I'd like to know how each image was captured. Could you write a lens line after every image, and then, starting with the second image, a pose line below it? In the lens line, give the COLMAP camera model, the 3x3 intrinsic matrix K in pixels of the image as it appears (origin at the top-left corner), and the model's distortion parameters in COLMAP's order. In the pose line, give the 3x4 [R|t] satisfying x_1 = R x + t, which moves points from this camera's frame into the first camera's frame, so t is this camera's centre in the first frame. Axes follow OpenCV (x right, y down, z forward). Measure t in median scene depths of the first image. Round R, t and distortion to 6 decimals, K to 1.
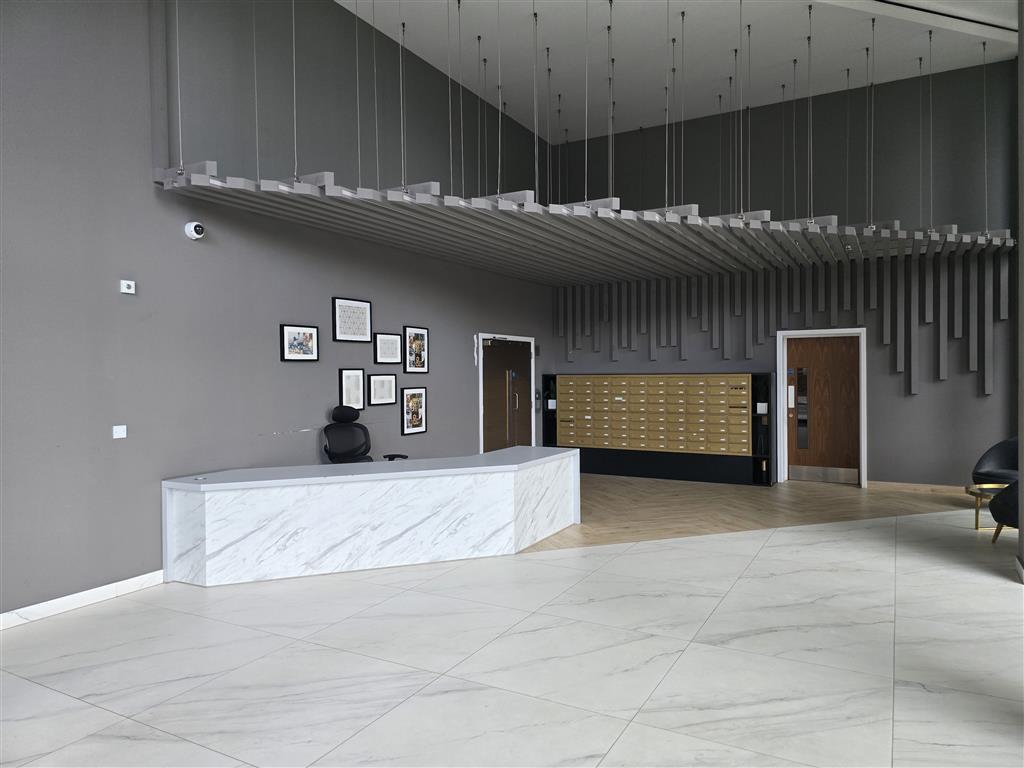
lens RADIAL K [[696.1, 0, 510.9], [0, 696.1, 384.1], [0, 0, 1]] dist [0.000447, -0.001647]
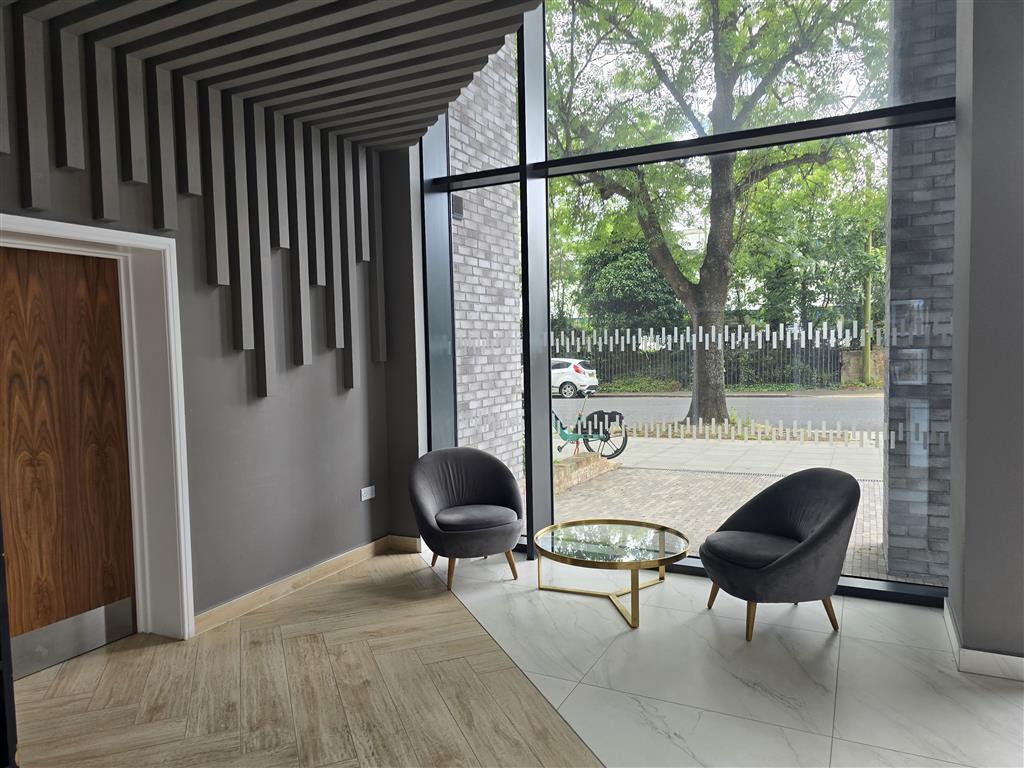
lens RADIAL K [[696.1, 0, 511.1], [0, 696.1, 379.9], [0, 0, 1]] dist [0.000447, -0.001647]
pose [[-0.024685, -0.043948, 0.998729, 0.105731], [0.037177, 0.998302, 0.044848, -0.011393], [-0.999004, 0.038237, -0.023009, 0.835260]]
